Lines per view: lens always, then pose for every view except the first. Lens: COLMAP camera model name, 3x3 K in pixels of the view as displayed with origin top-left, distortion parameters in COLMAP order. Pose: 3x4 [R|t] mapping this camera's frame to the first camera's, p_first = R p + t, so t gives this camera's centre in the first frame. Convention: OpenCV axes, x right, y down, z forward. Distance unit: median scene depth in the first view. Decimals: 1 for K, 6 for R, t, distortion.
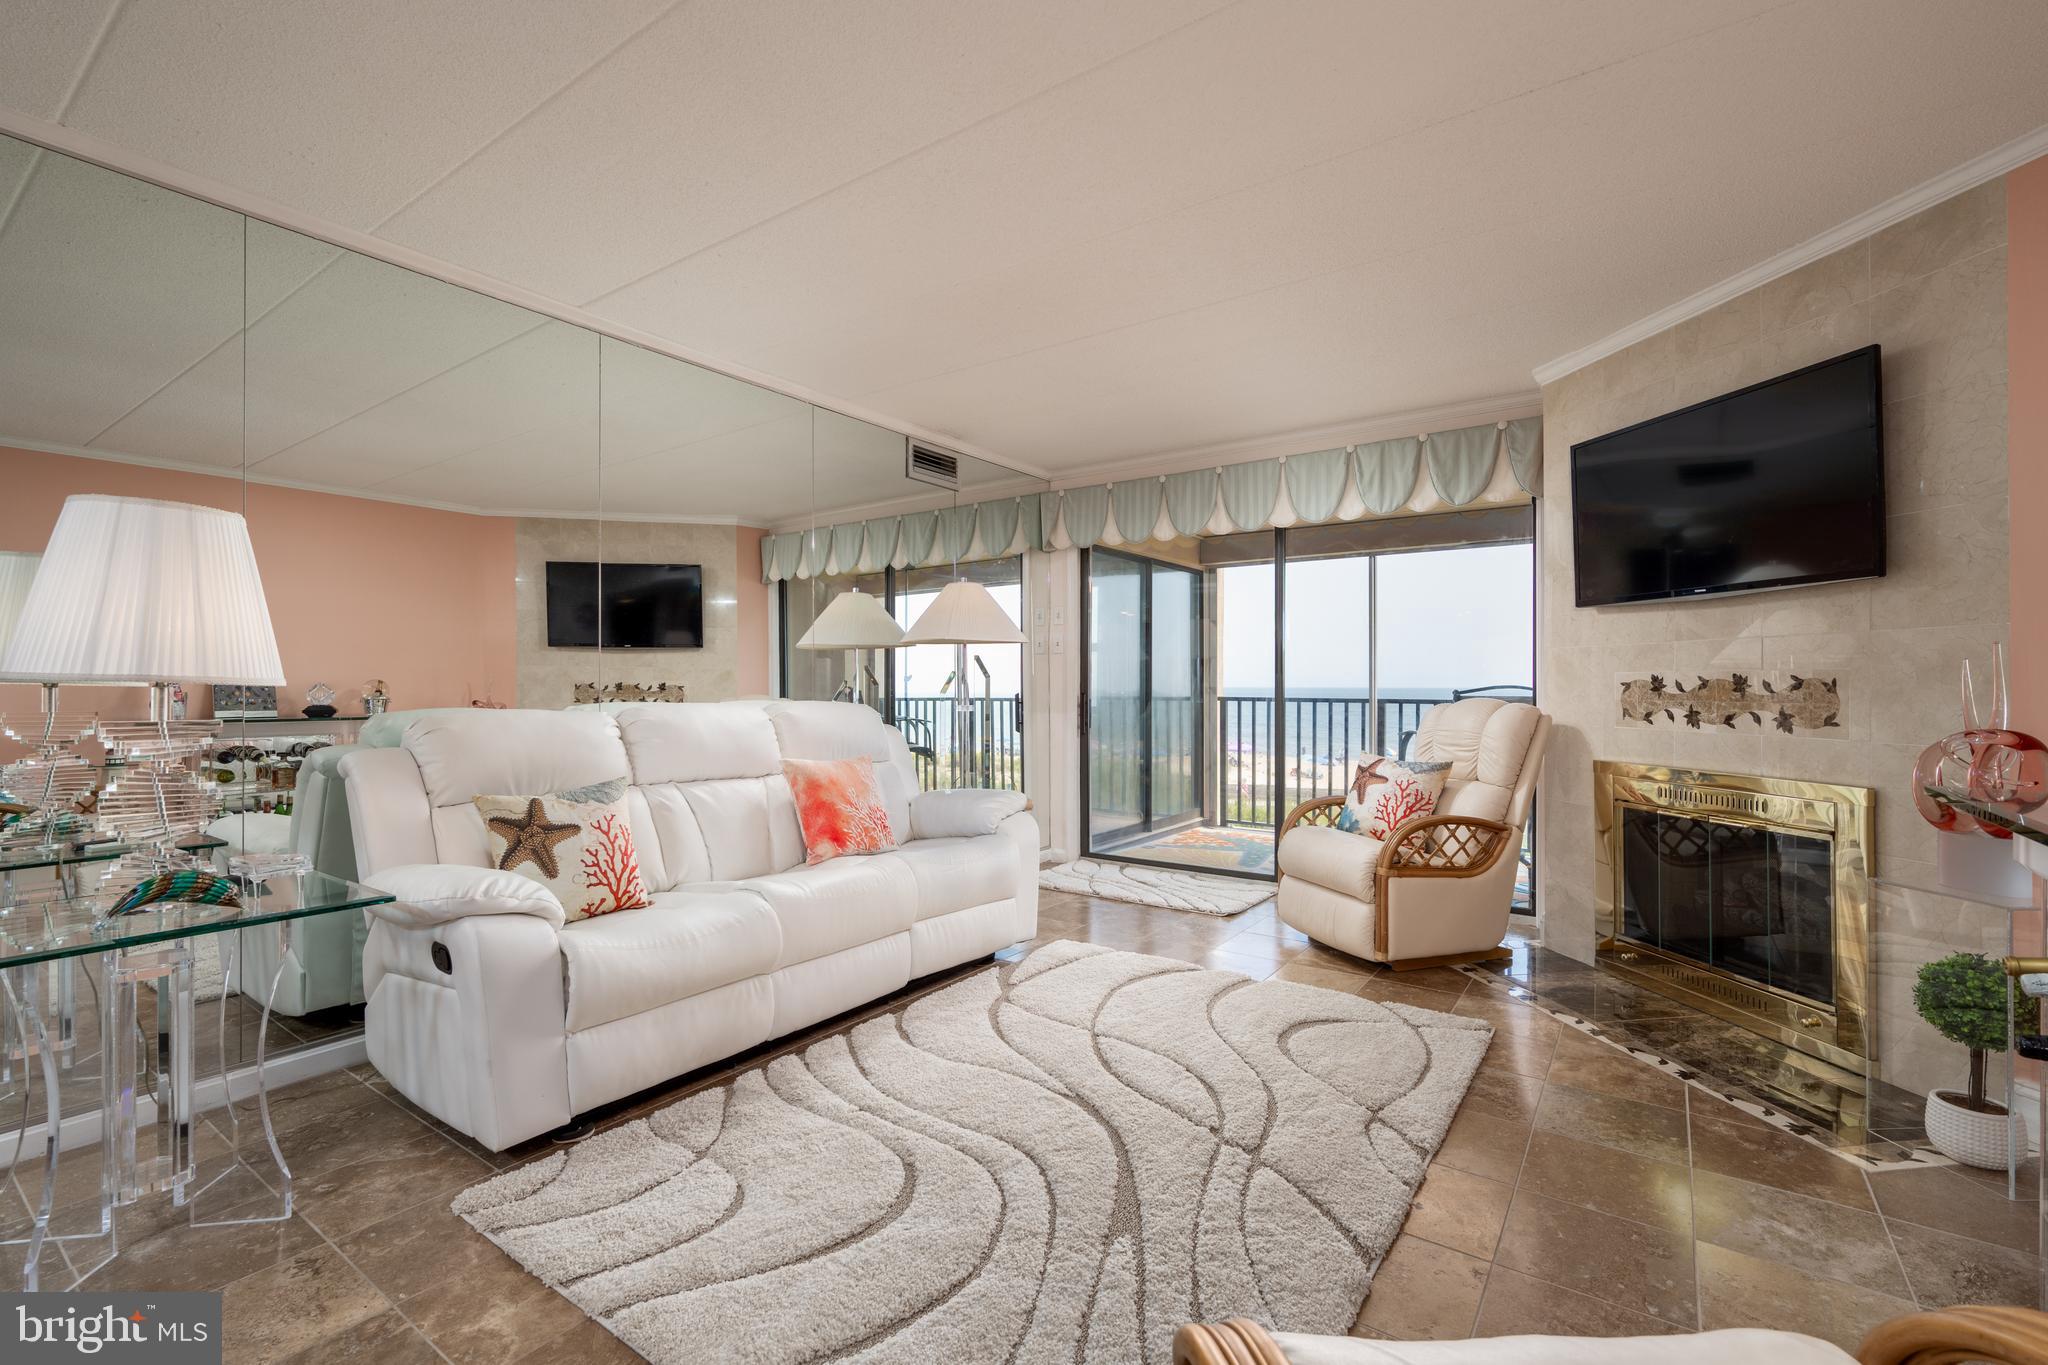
lens RADIAL K [[876.6, 0, 1064.3], [0, 876.6, 682.8], [0, 0, 1]] dist [0.000614, -0.001729]
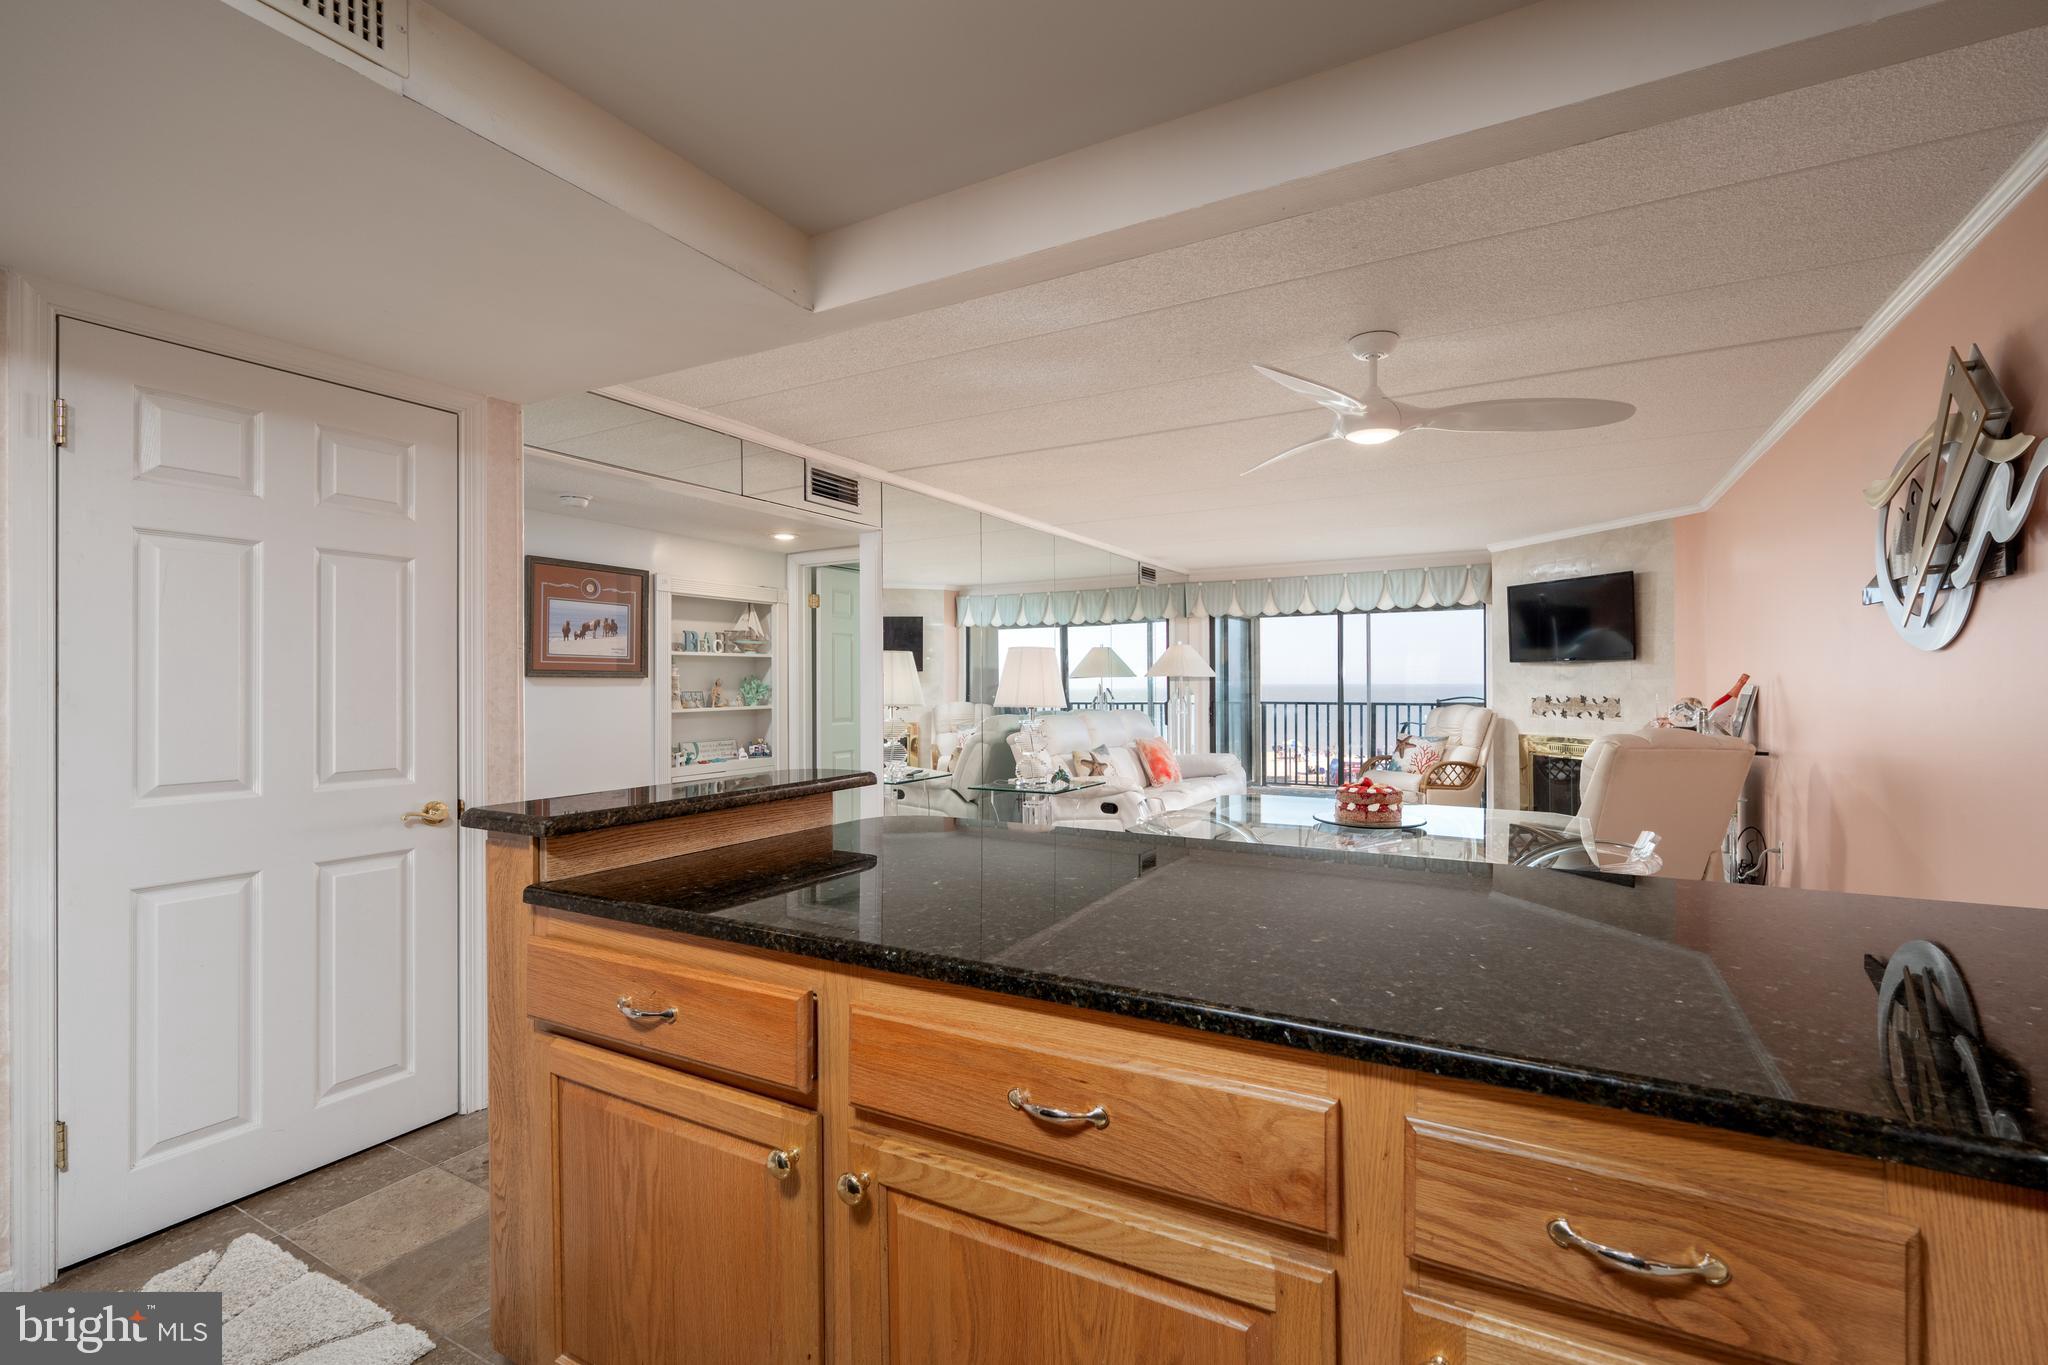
lens RADIAL K [[876.6, 0, 1022.6], [0, 876.6, 675.2], [0, 0, 1]] dist [0.000614, -0.001729]
pose [[0.996759, -0.001835, 0.080429, -0.742256], [0.002209, 0.999987, -0.004559, -0.045887], [-0.080420, 0.004722, 0.996750, -0.990150]]
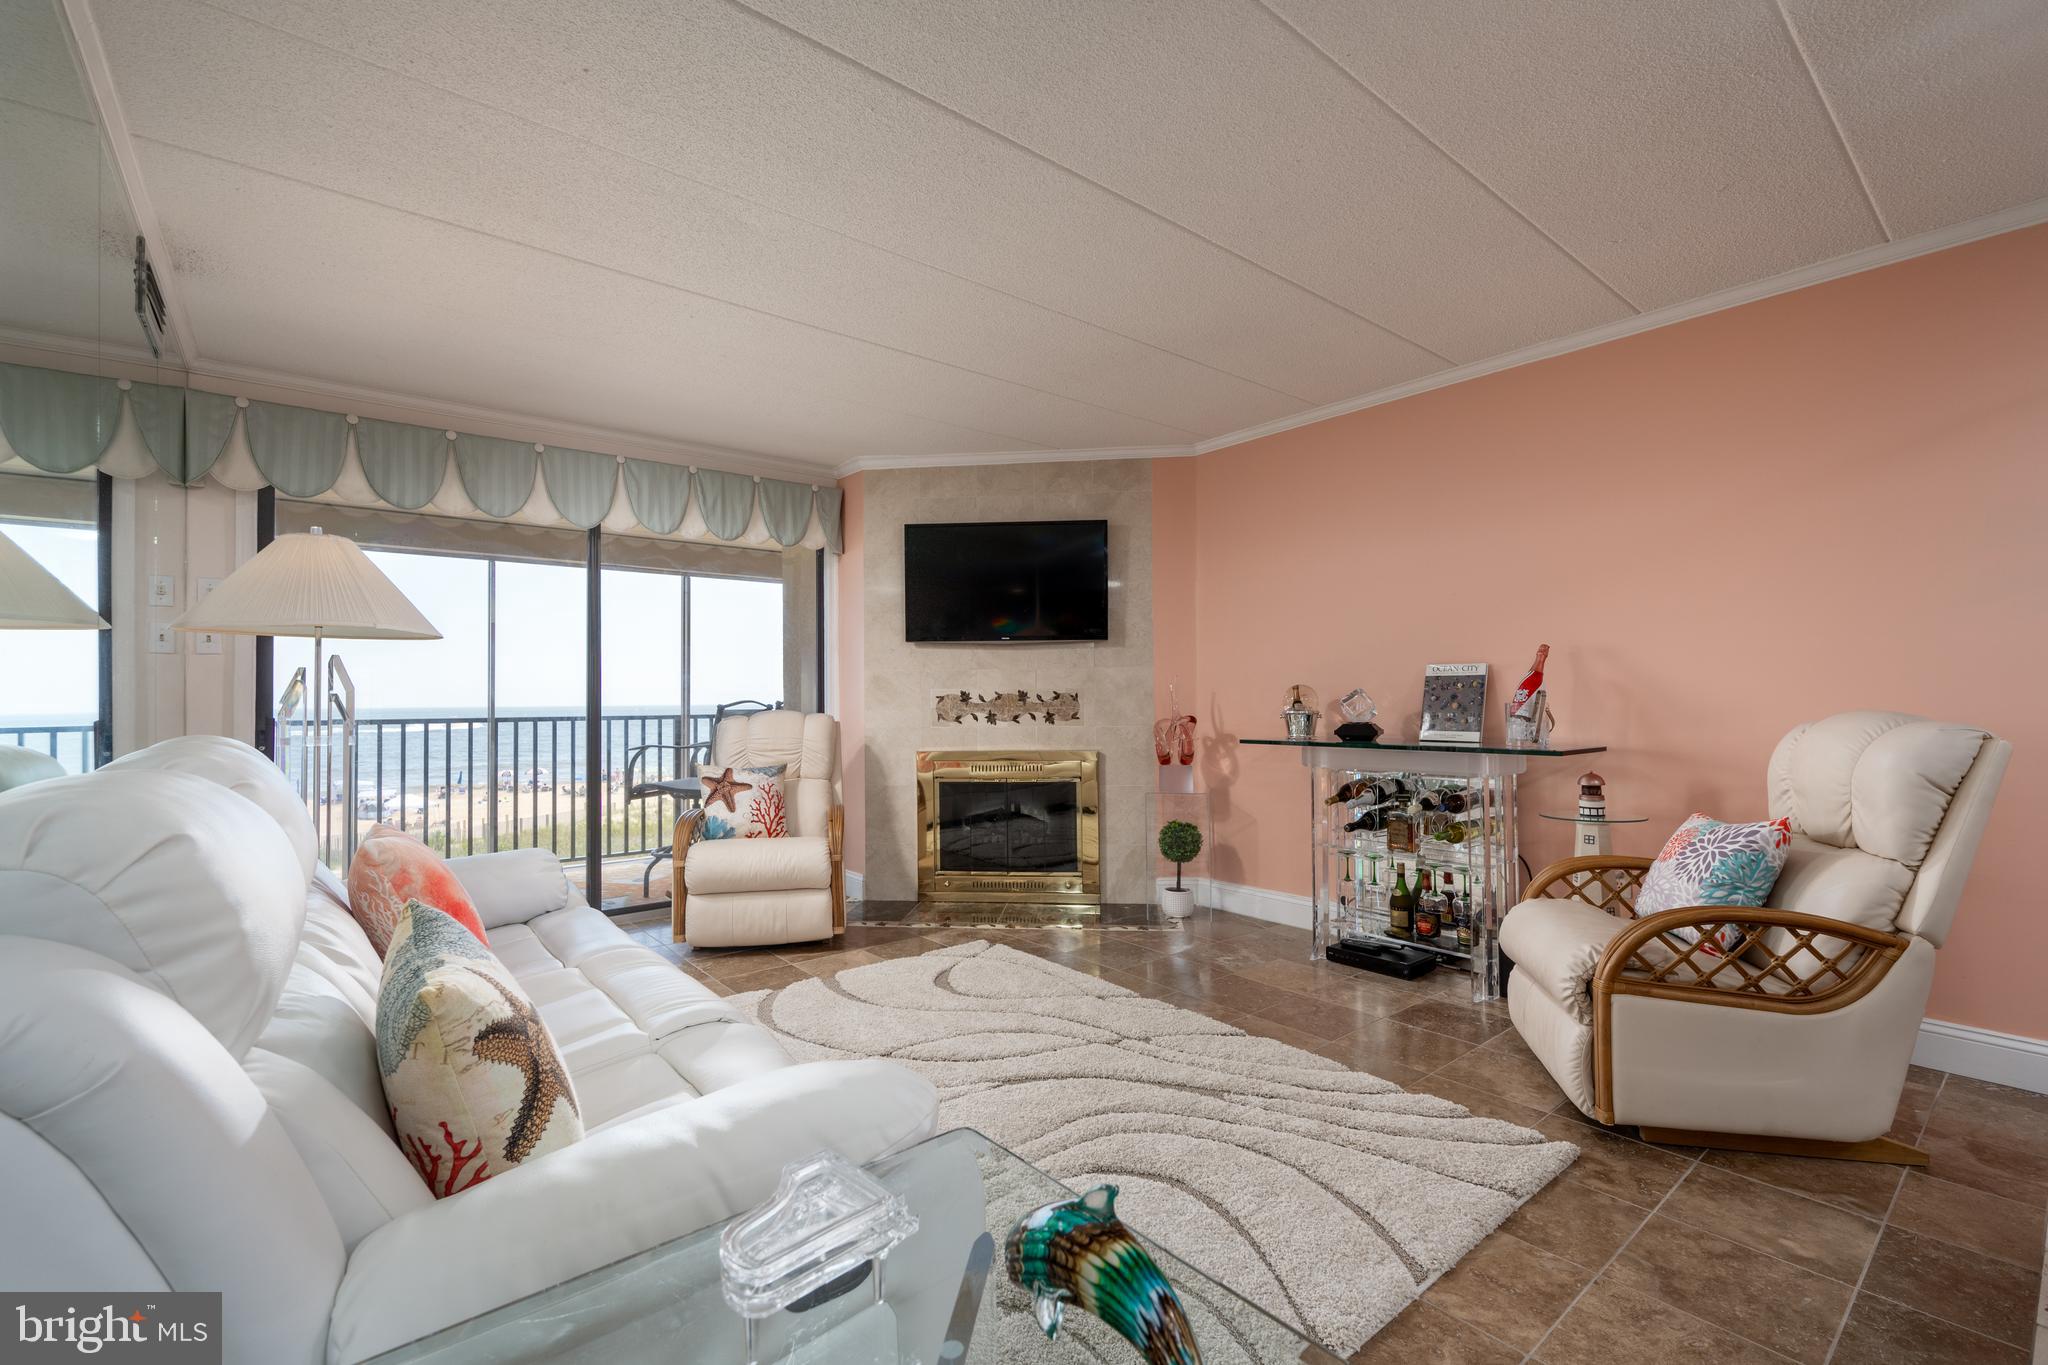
lens RADIAL K [[876.6, 0, 1003.3], [0, 876.6, 681.8], [0, 0, 1]] dist [0.000614, -0.001729]
pose [[0.297936, 0.013764, 0.954487, -0.679663], [0.008549, 0.999817, -0.017087, 0.001308], [-0.954548, 0.013250, 0.297764, 0.447099]]
